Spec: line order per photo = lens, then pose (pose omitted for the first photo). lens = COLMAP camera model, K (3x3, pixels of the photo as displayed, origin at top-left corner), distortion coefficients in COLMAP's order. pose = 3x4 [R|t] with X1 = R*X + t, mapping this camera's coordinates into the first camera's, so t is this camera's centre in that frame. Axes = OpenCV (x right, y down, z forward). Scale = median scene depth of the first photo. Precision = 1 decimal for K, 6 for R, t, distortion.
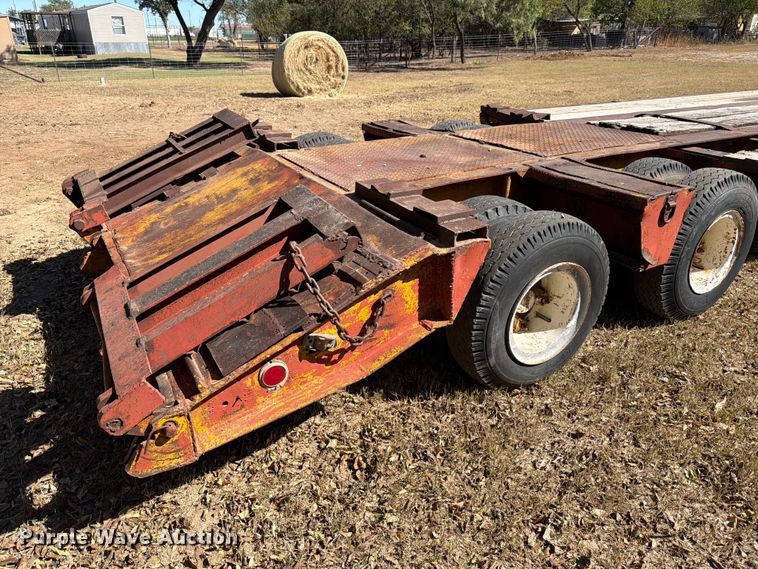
lens RADIAL K [[539.8, 0, 379.0], [0, 539.8, 284.5], [0, 0, 1]] dist [0.038107, -0.055880]
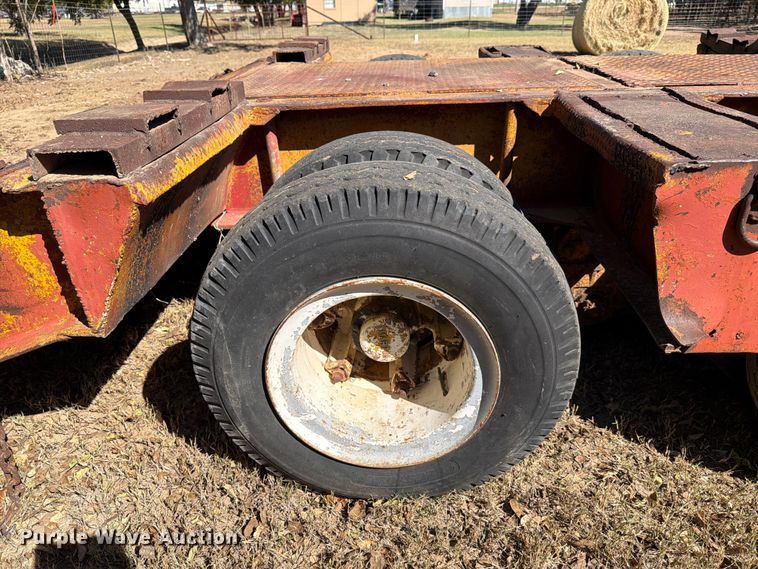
lens RADIAL K [[539.8, 0, 379.0], [0, 539.8, 284.5], [0, 0, 1]] dist [0.038107, -0.055880]
pose [[0.837205, 0.234189, -0.494210, 0.077837], [-0.209205, 0.972084, 0.106238, -0.011373], [0.505293, 0.014449, 0.862827, 0.085237]]
